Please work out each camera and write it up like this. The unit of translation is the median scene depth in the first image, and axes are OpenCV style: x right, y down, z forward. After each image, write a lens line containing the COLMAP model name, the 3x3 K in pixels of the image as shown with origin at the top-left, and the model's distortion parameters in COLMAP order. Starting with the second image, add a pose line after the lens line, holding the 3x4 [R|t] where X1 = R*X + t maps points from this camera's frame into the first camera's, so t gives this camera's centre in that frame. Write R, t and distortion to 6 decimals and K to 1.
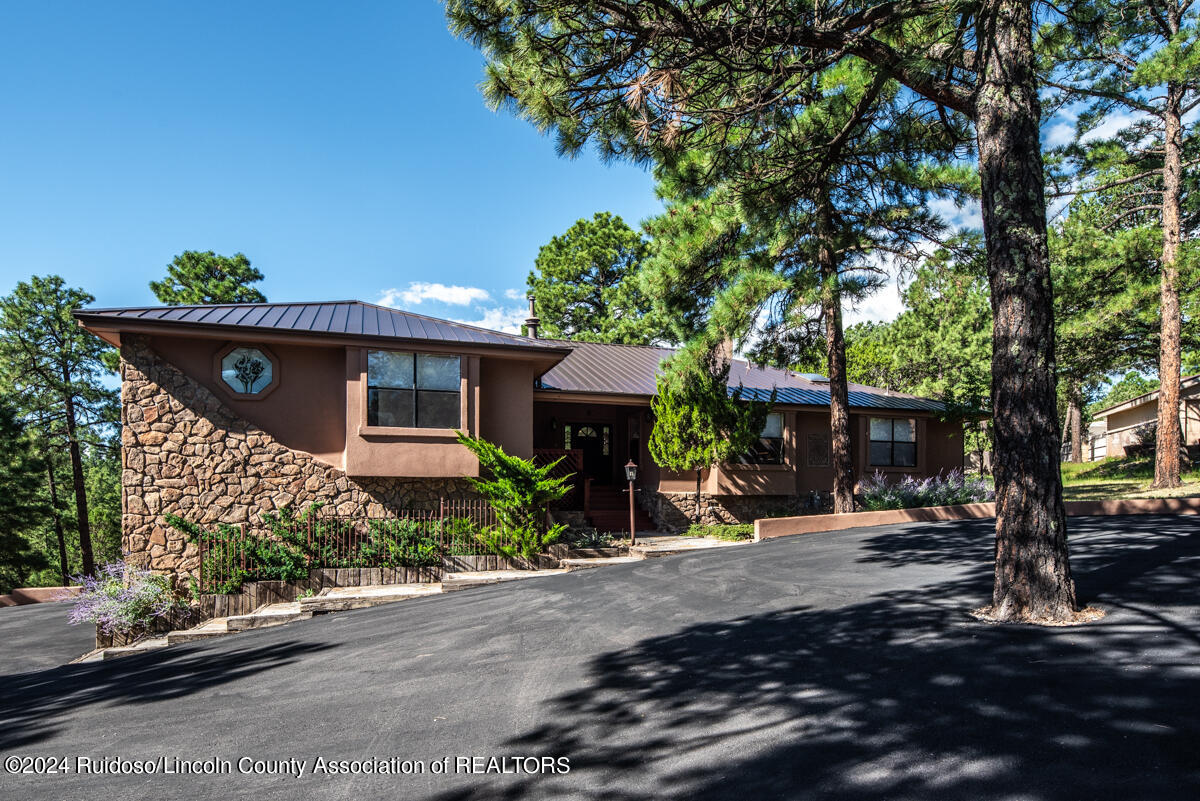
lens RADIAL K [[652.1, 0, 601.0], [0, 652.1, 502.5], [0, 0, 1]] dist [-0.012224, 0.001136]
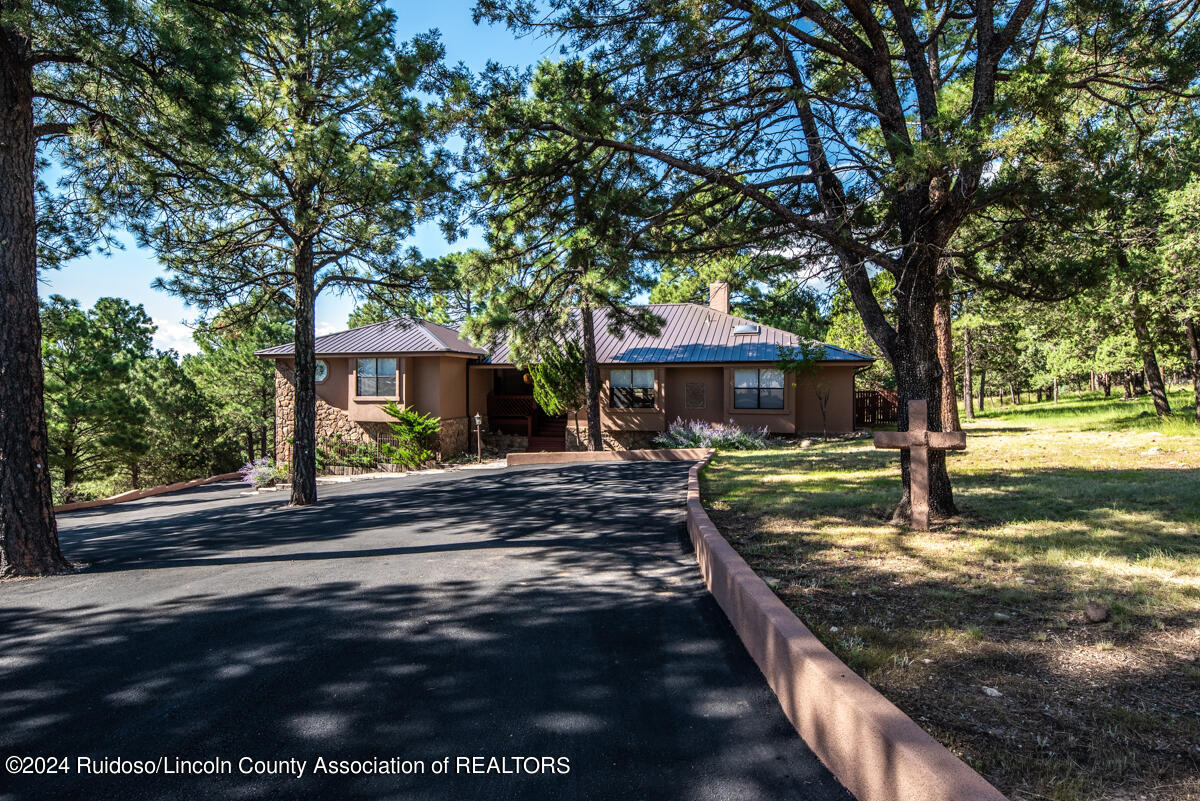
lens RADIAL K [[652.1, 0, 603.6], [0, 652.1, 396.5], [0, 0, 1]] dist [-0.012224, 0.001136]
pose [[0.829102, 0.008991, -0.559025, 1.426903], [-0.006943, 0.999959, 0.005785, -0.135979], [0.559054, -0.000915, 0.829131, -0.249262]]
